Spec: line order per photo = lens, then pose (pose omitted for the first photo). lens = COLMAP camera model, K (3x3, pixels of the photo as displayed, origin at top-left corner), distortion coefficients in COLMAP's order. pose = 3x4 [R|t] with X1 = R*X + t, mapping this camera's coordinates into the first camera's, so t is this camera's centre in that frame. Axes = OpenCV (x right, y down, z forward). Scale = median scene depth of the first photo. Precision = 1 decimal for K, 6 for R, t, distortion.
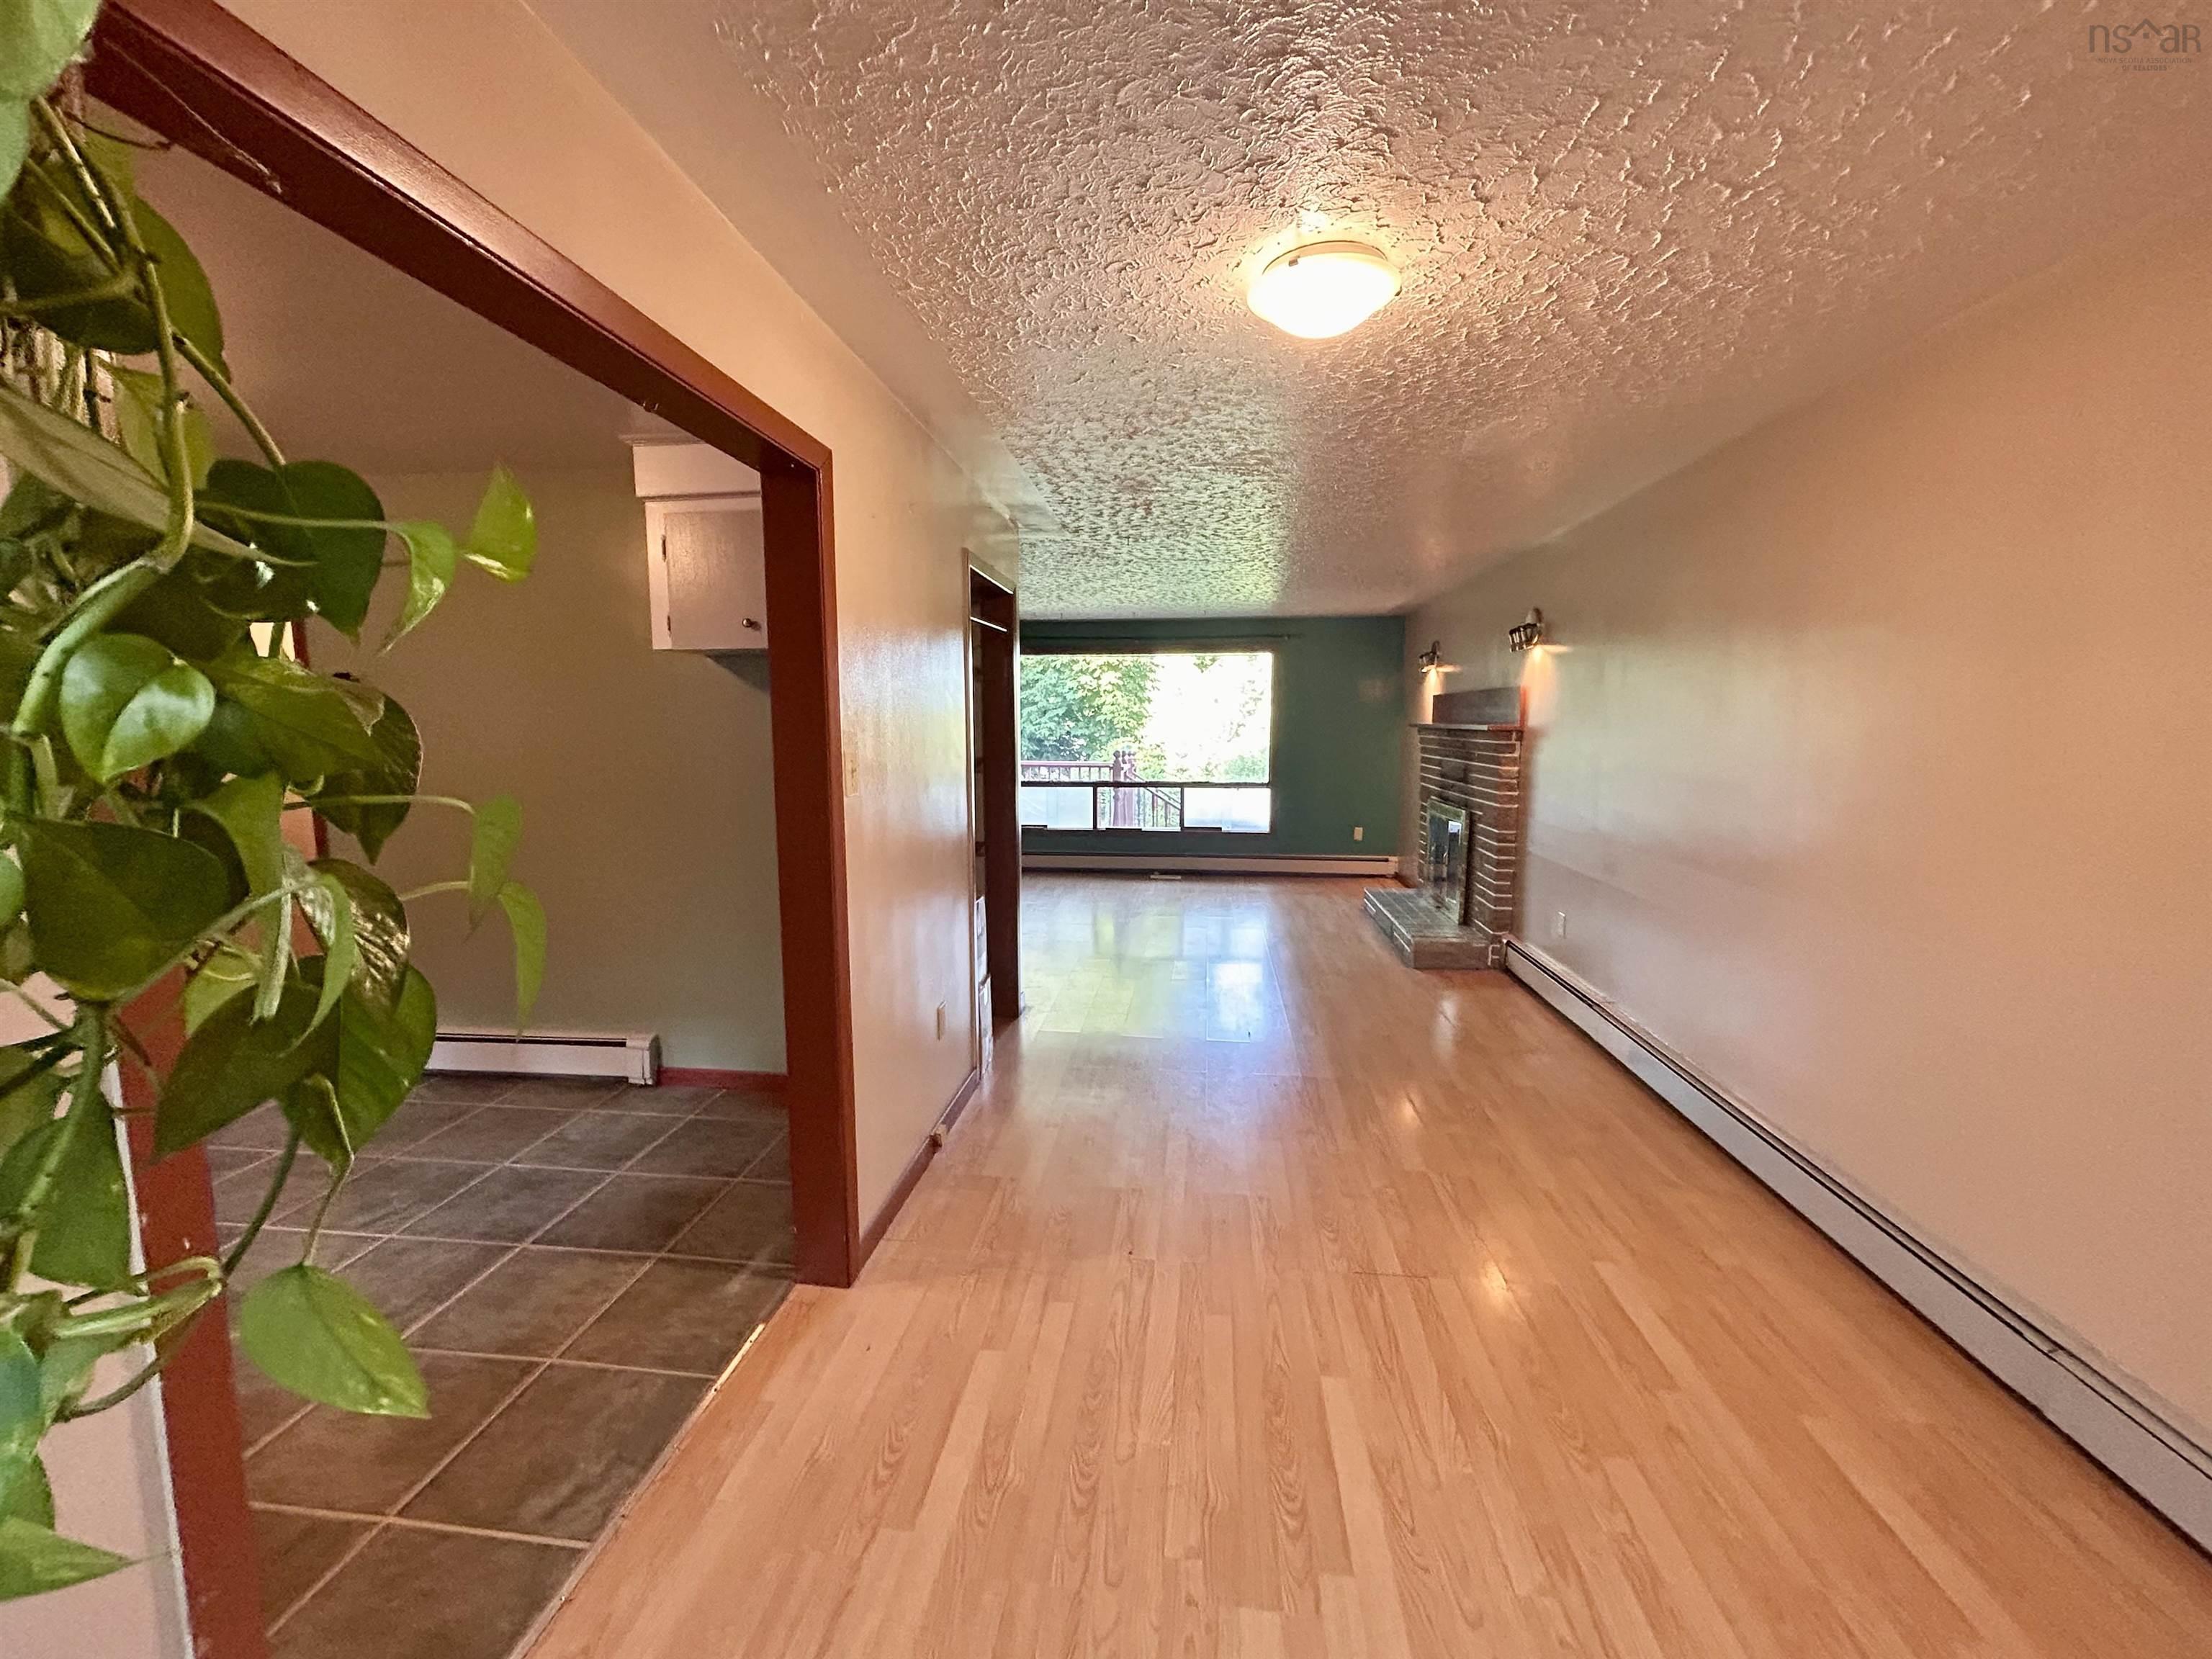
lens RADIAL K [[890.3, 0, 1100.2], [0, 890.3, 823.9], [0, 0, 1]] dist [-0.001130, 0.000259]
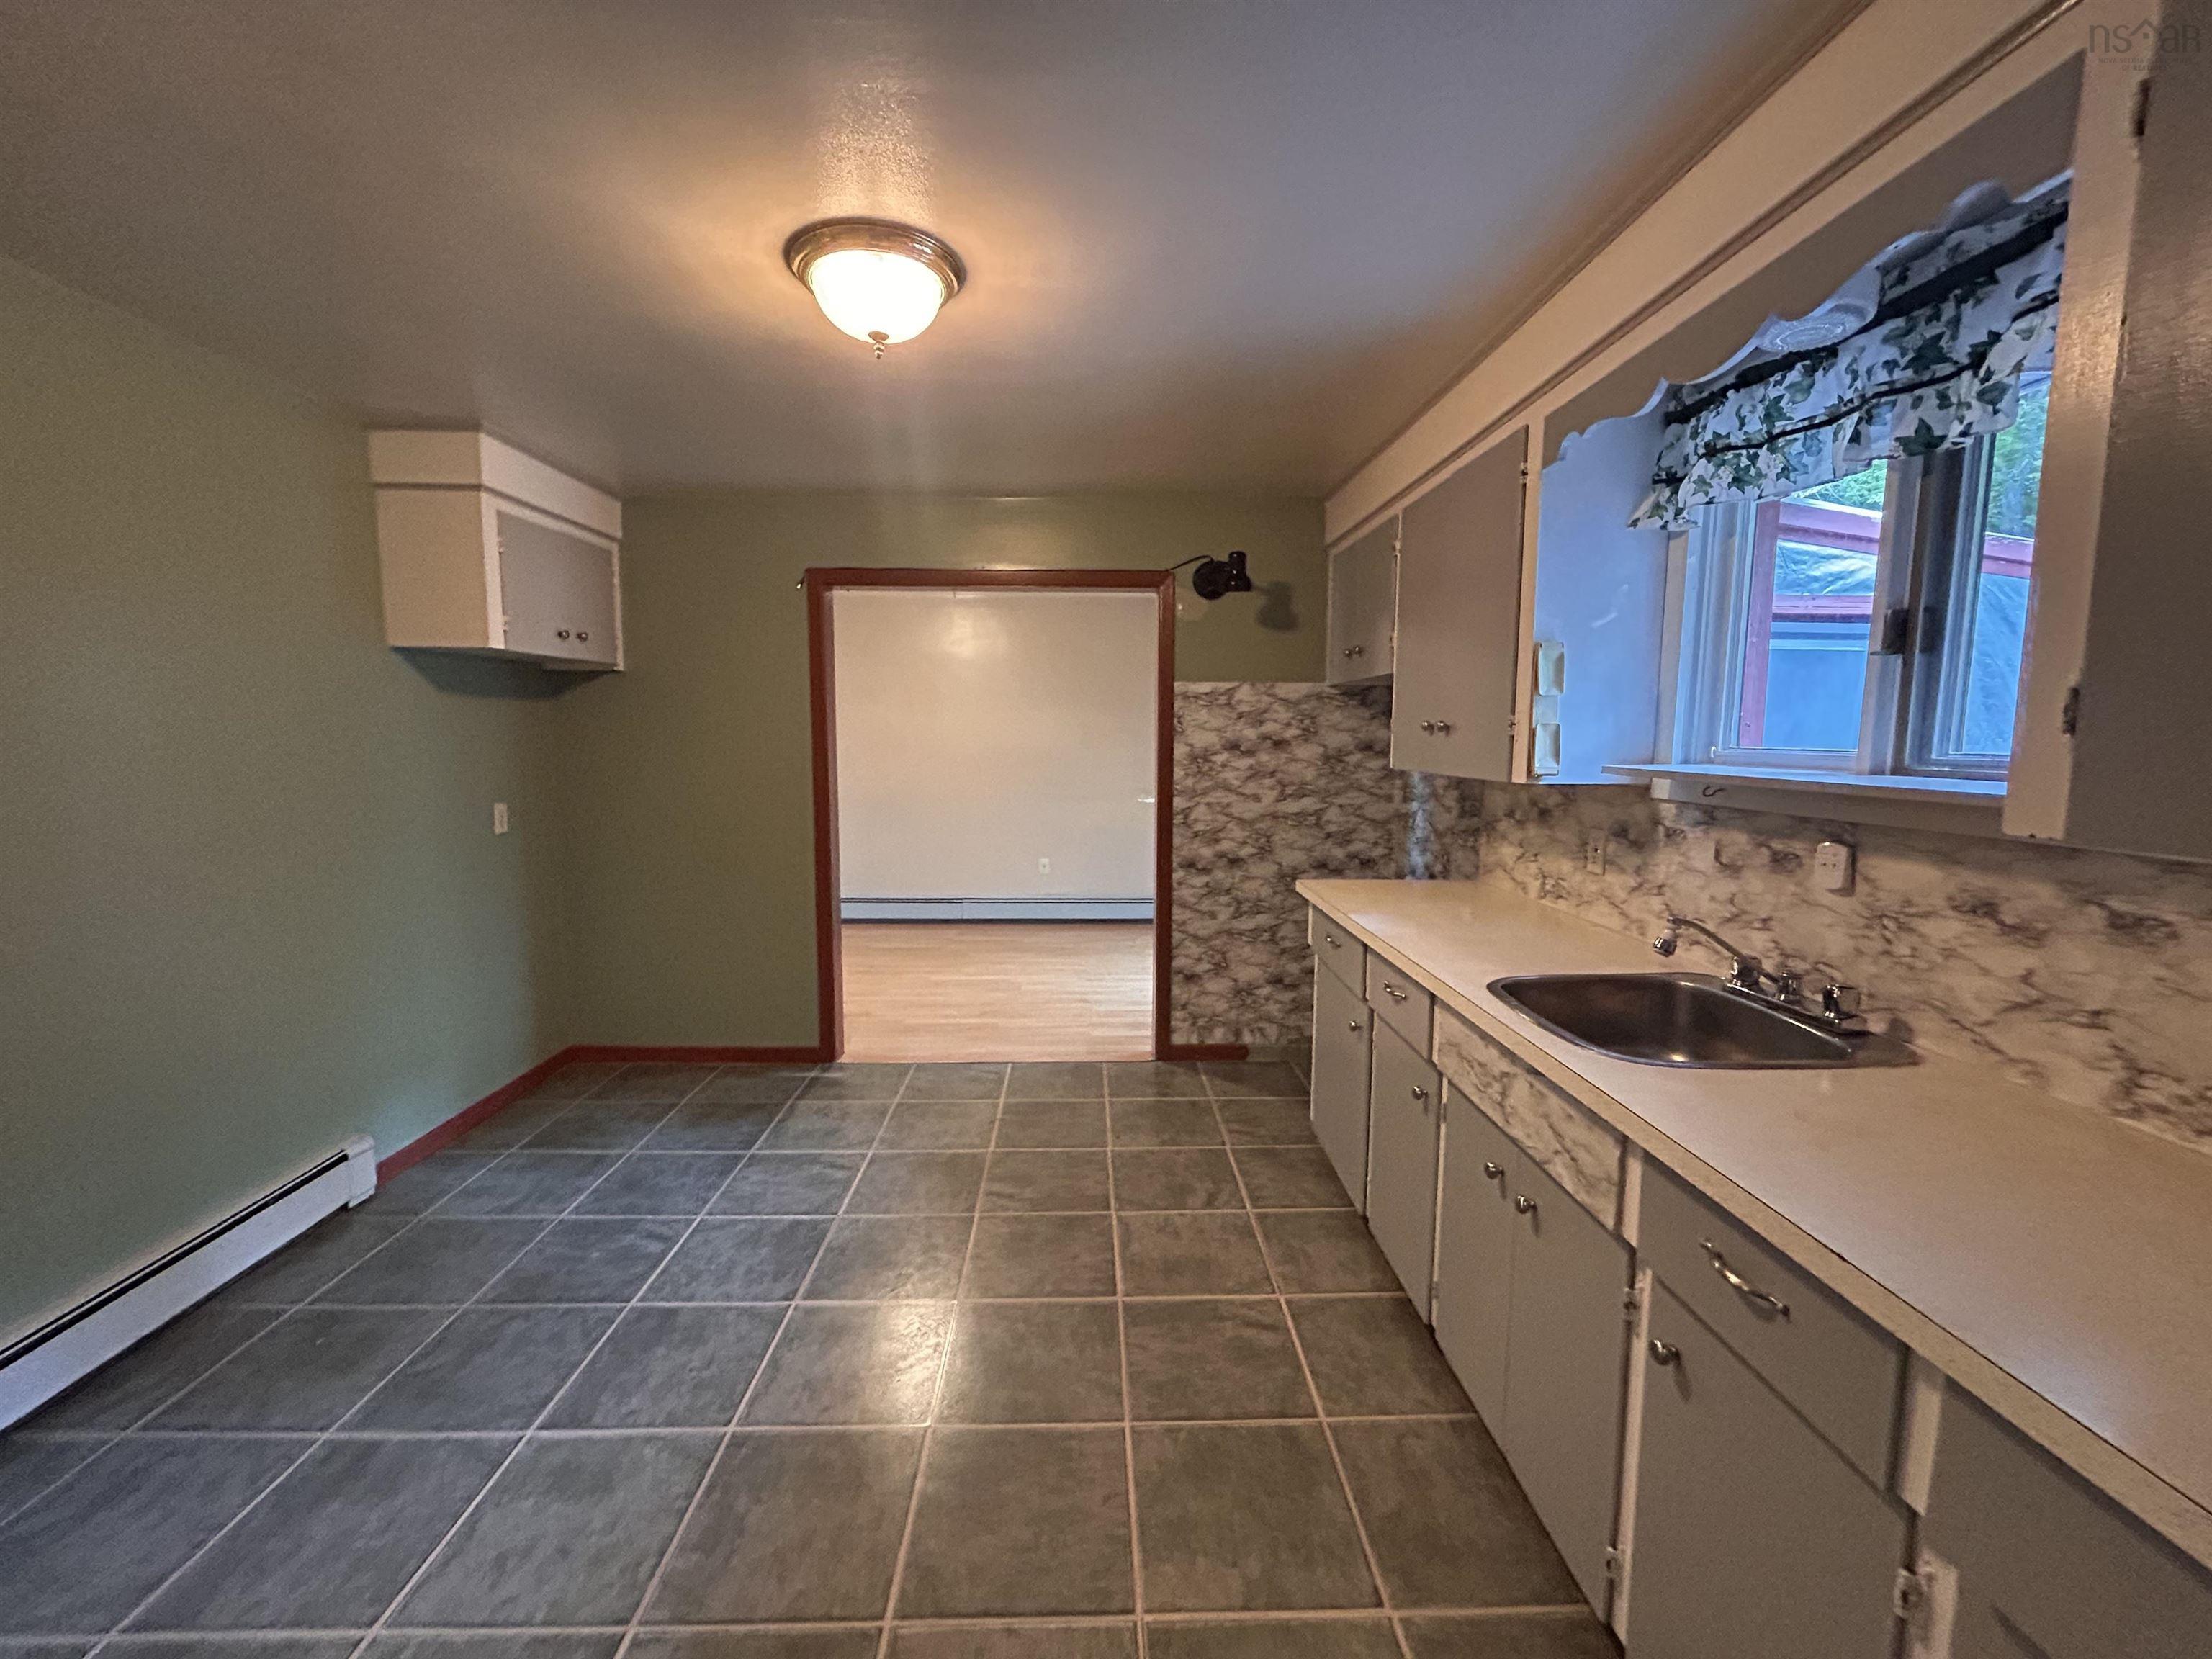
lens RADIAL K [[890.3, 0, 1101.1], [0, 890.3, 830.3], [0, 0, 1]] dist [-0.001130, 0.000259]
pose [[-0.142365, -0.108311, 0.983870, -1.726681], [0.109804, 0.986132, 0.124448, -0.057838], [-0.983705, 0.125750, -0.128498, 0.577040]]
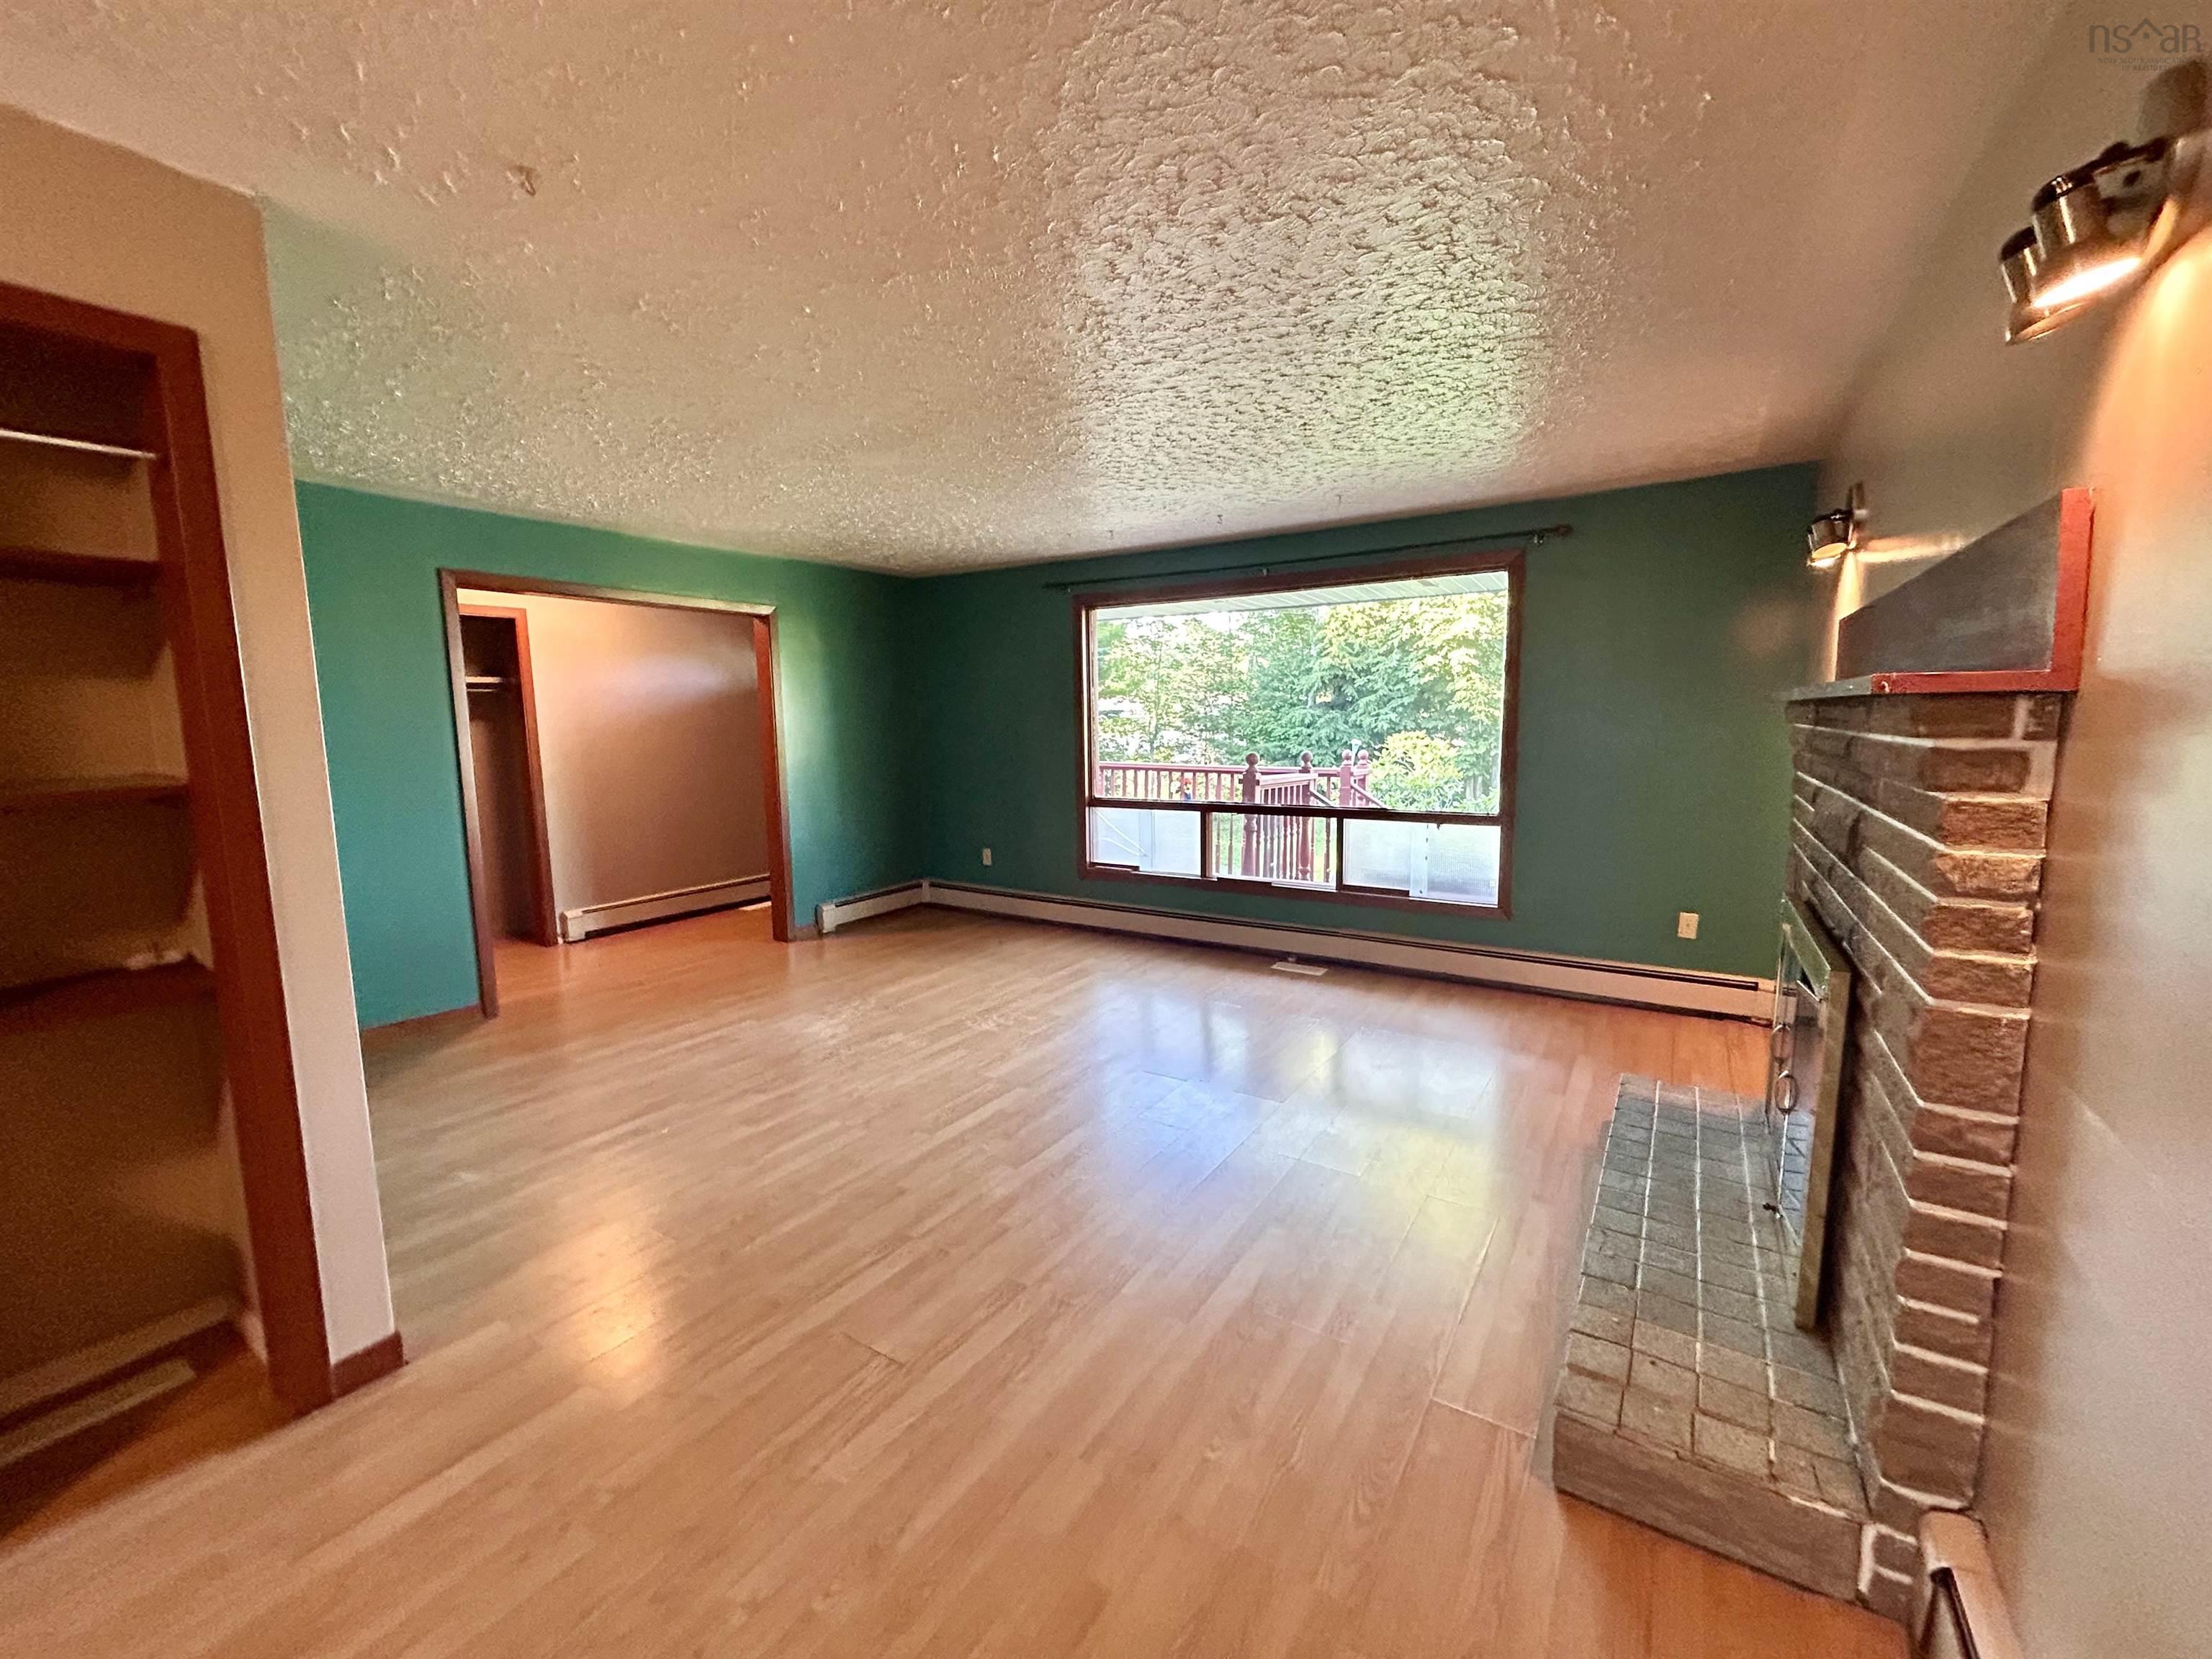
lens RADIAL K [[890.3, 0, 1119.5], [0, 890.3, 821.8], [0, 0, 1]] dist [-0.001130, 0.000259]
pose [[0.901125, 0.040323, -0.431680, 0.227642], [-0.039326, 0.999163, 0.011240, -0.041496], [0.431772, 0.006848, 0.901957, 0.443200]]
